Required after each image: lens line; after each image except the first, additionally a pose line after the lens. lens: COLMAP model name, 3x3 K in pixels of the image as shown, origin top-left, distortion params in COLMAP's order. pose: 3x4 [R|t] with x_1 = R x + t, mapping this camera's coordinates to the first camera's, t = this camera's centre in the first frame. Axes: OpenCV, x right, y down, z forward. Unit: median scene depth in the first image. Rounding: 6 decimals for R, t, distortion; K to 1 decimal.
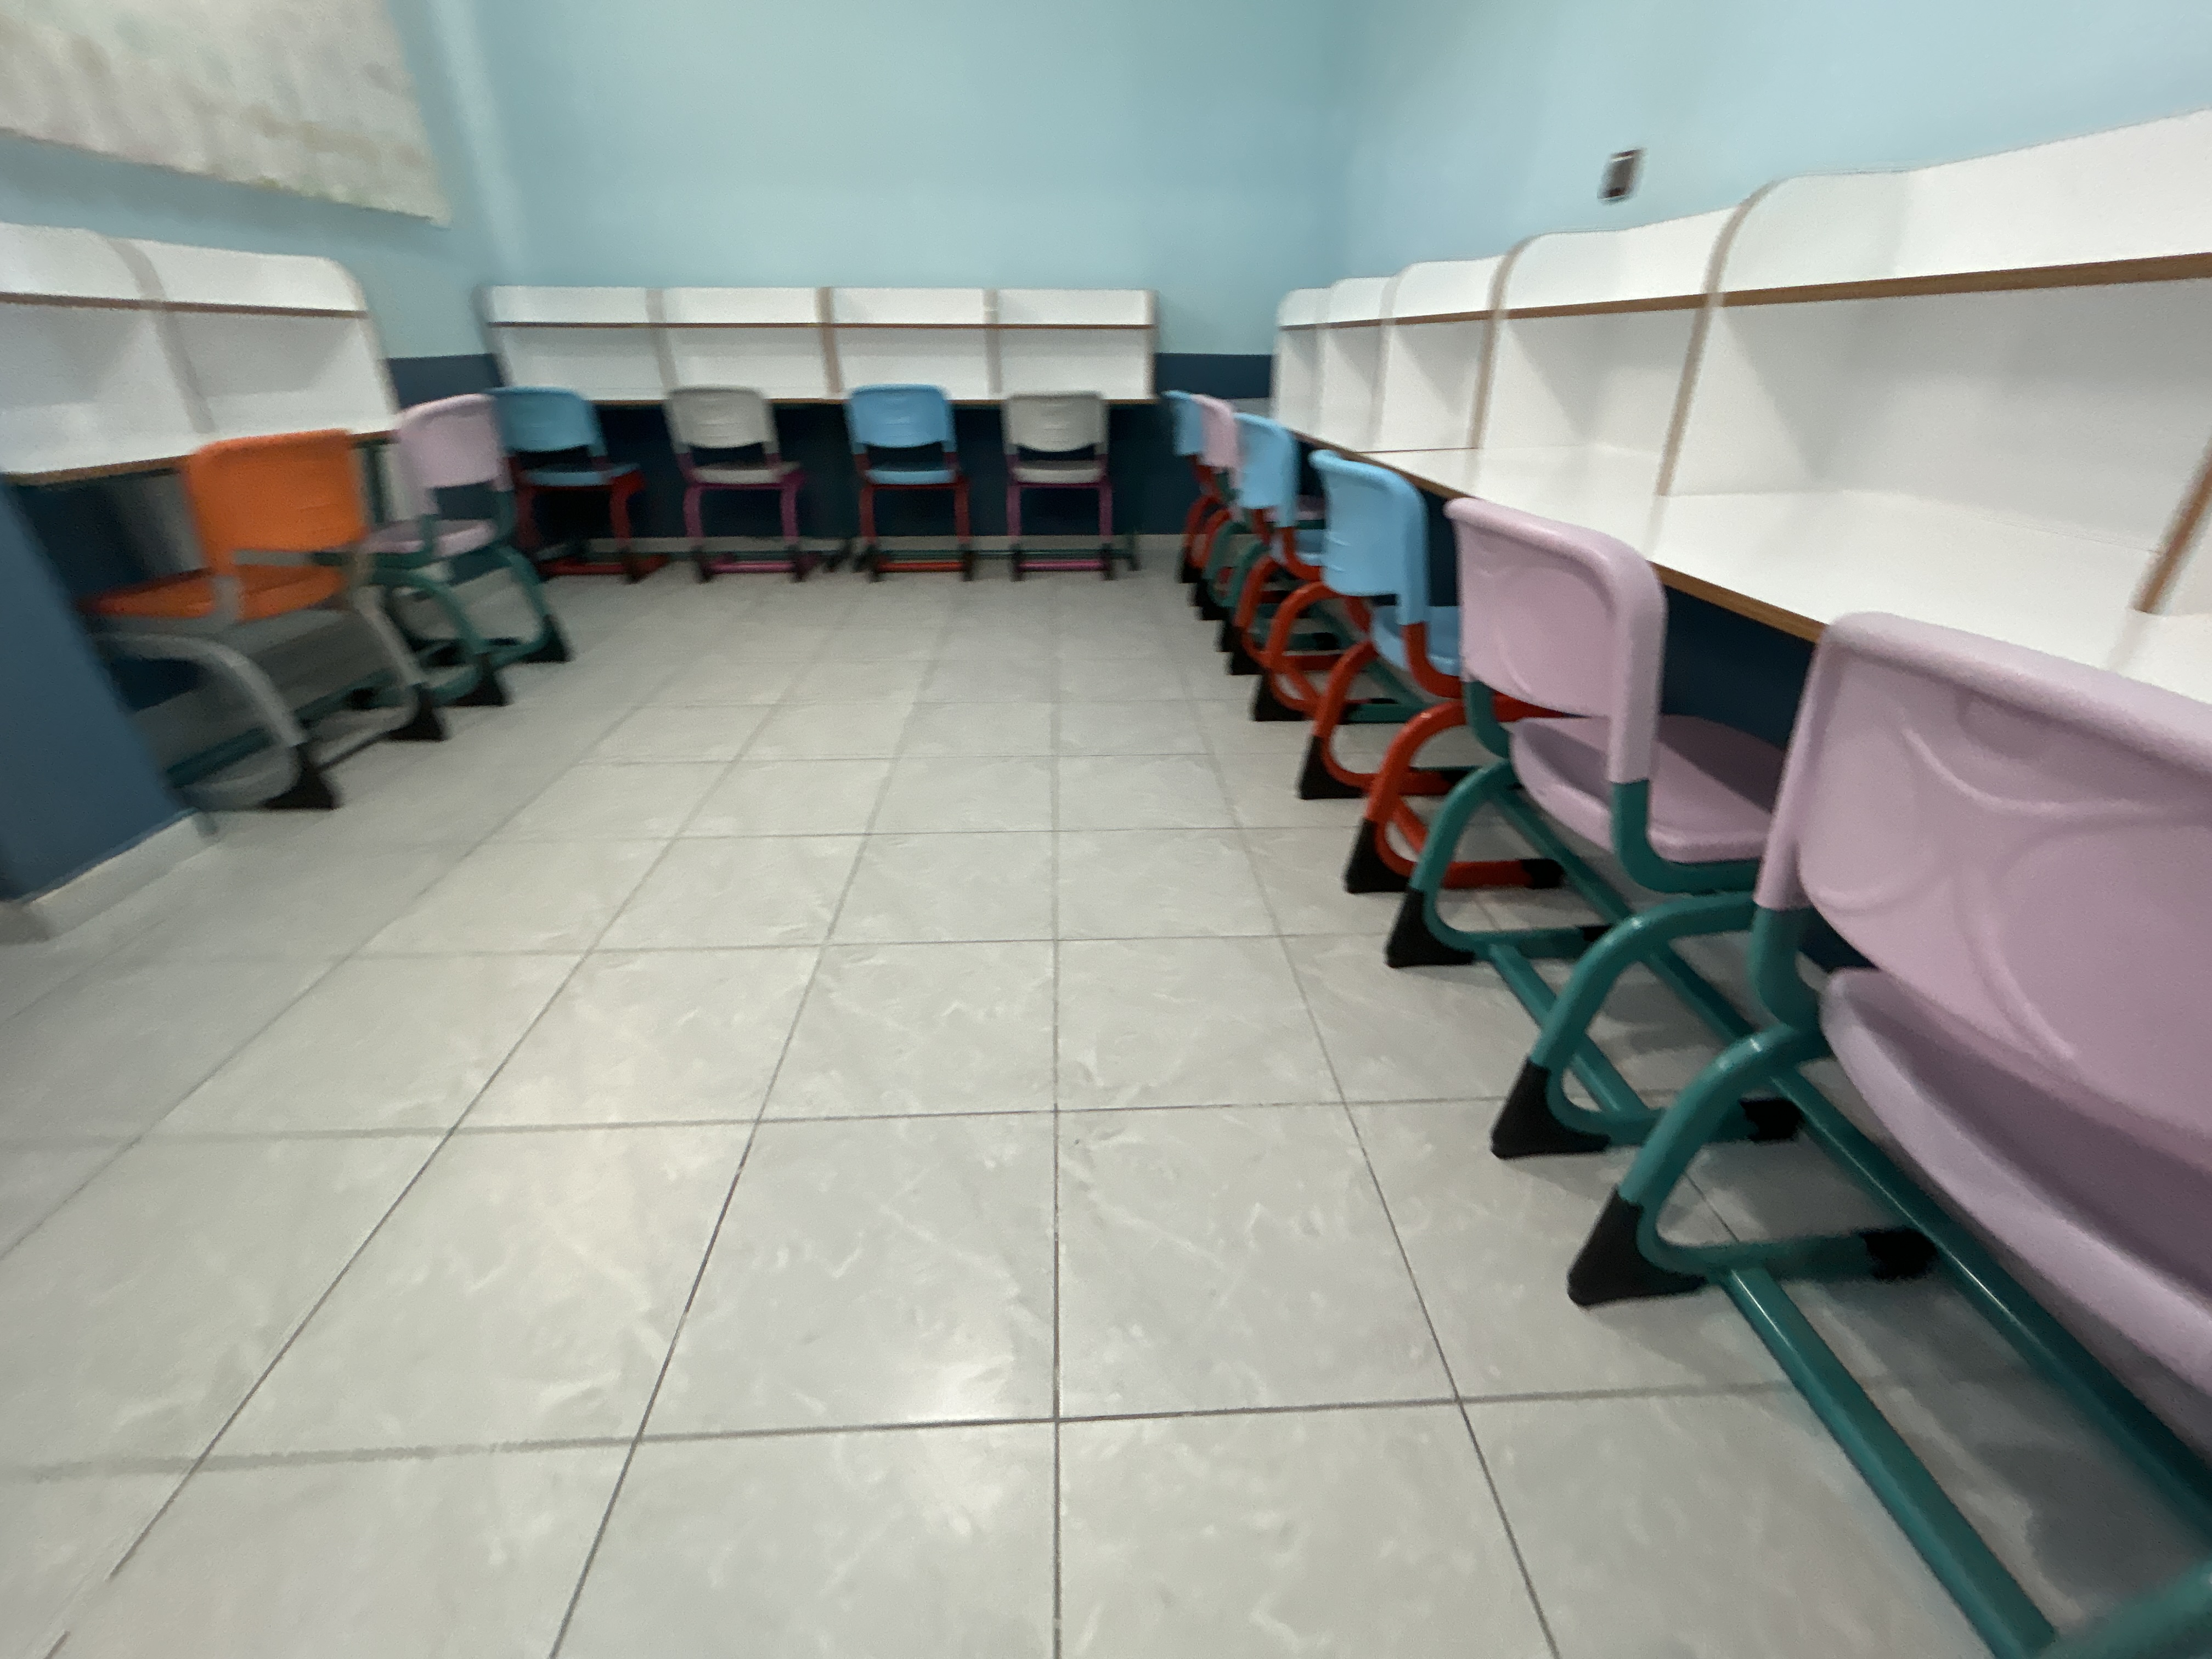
lens RADIAL K [[901.5, 0, 1109.3], [0, 901.5, 822.0], [0, 0, 1]] dist [0.002220, 0.000629]
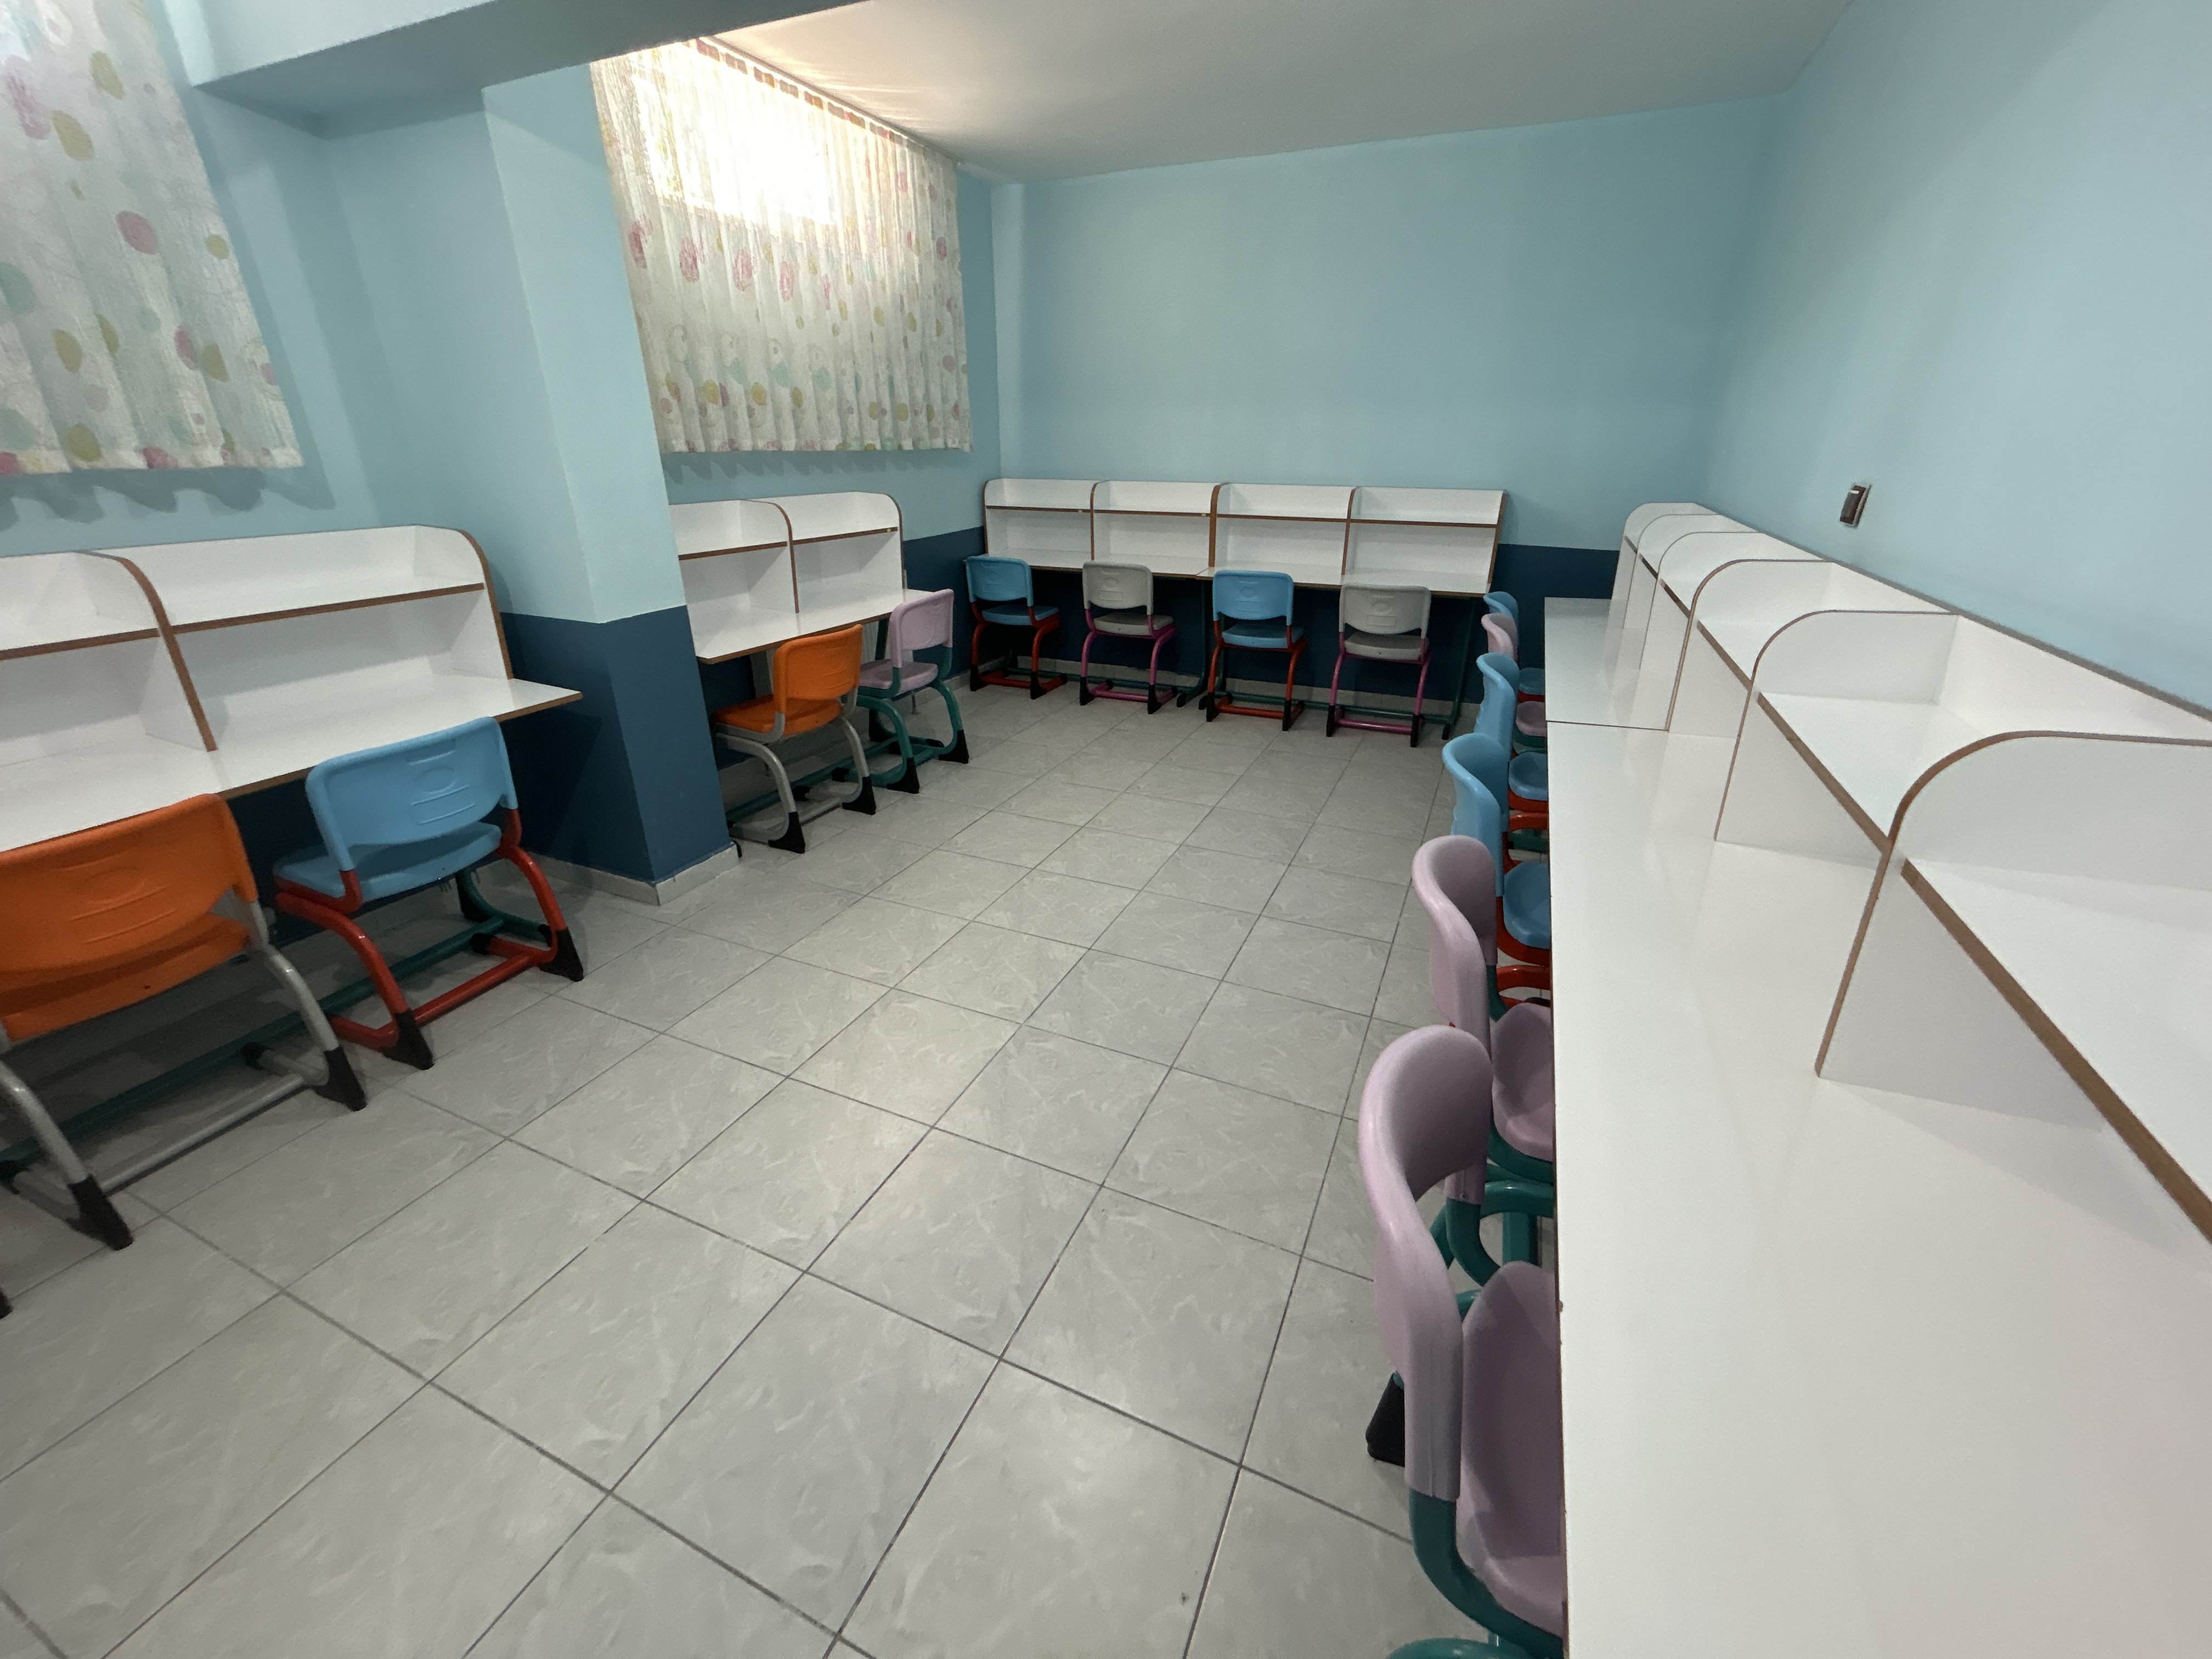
lens RADIAL K [[901.5, 0, 1112.3], [0, 901.5, 824.2], [0, 0, 1]] dist [0.002220, 0.000629]
pose [[0.893667, 0.180809, -0.410692, 0.231390], [-0.213678, 0.976271, -0.035158, -0.104072], [0.394590, 0.119175, 0.911096, -0.201515]]
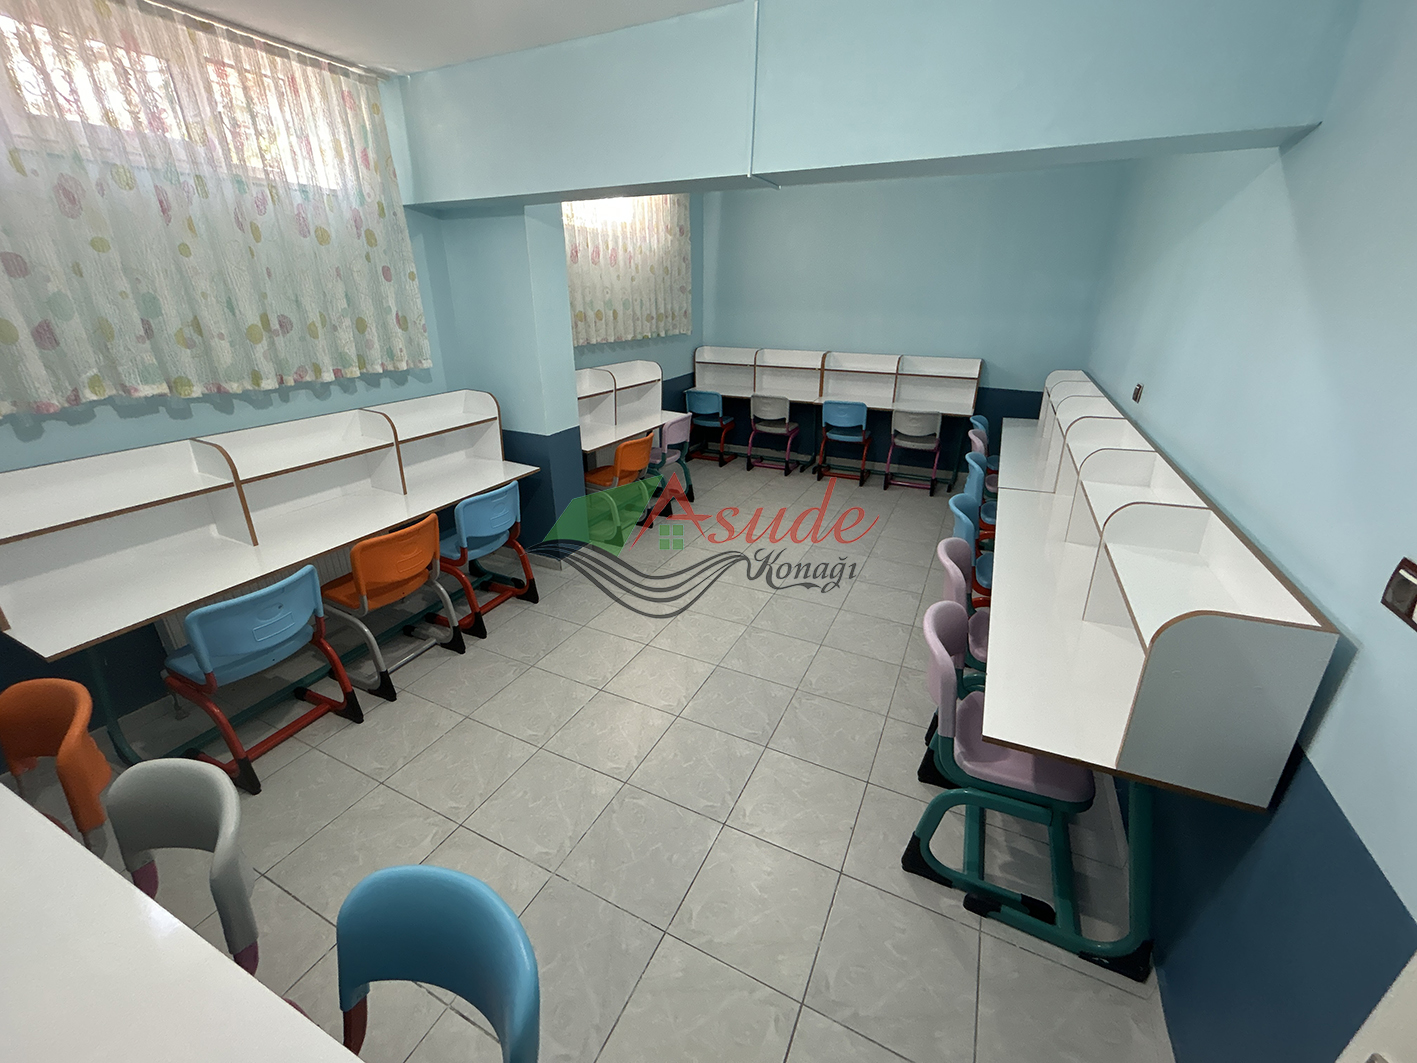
lens RADIAL K [[577.5, 0, 714.2], [0, 577.5, 531.3], [0, 0, 1]] dist [0.002220, 0.000629]
pose [[0.879172, 0.186424, -0.438522, 0.257026], [-0.227896, 0.972719, -0.043376, -0.043867], [0.418473, 0.138073, 0.897673, -0.580596]]
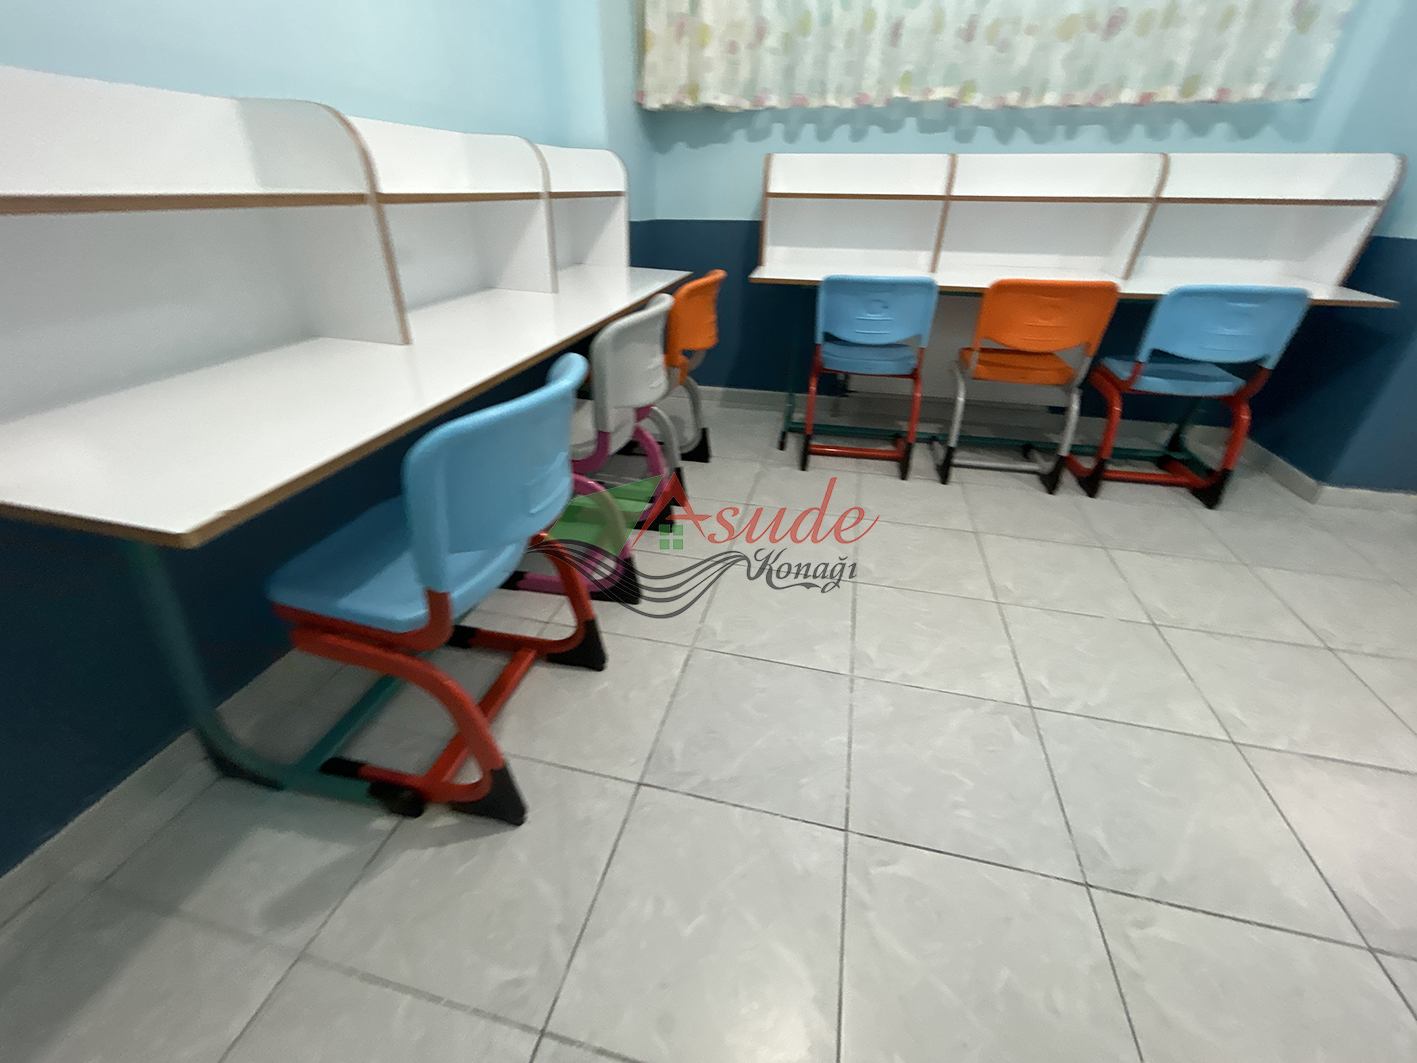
lens RADIAL K [[577.5, 0, 707.4], [0, 577.5, 528.0], [0, 0, 1]] dist [0.002220, 0.000629]
pose [[-0.277754, 0.480953, -0.831587, 0.279740], [-0.462332, 0.691880, 0.554573, 0.044942], [0.842082, 0.538504, 0.030188, -0.154243]]
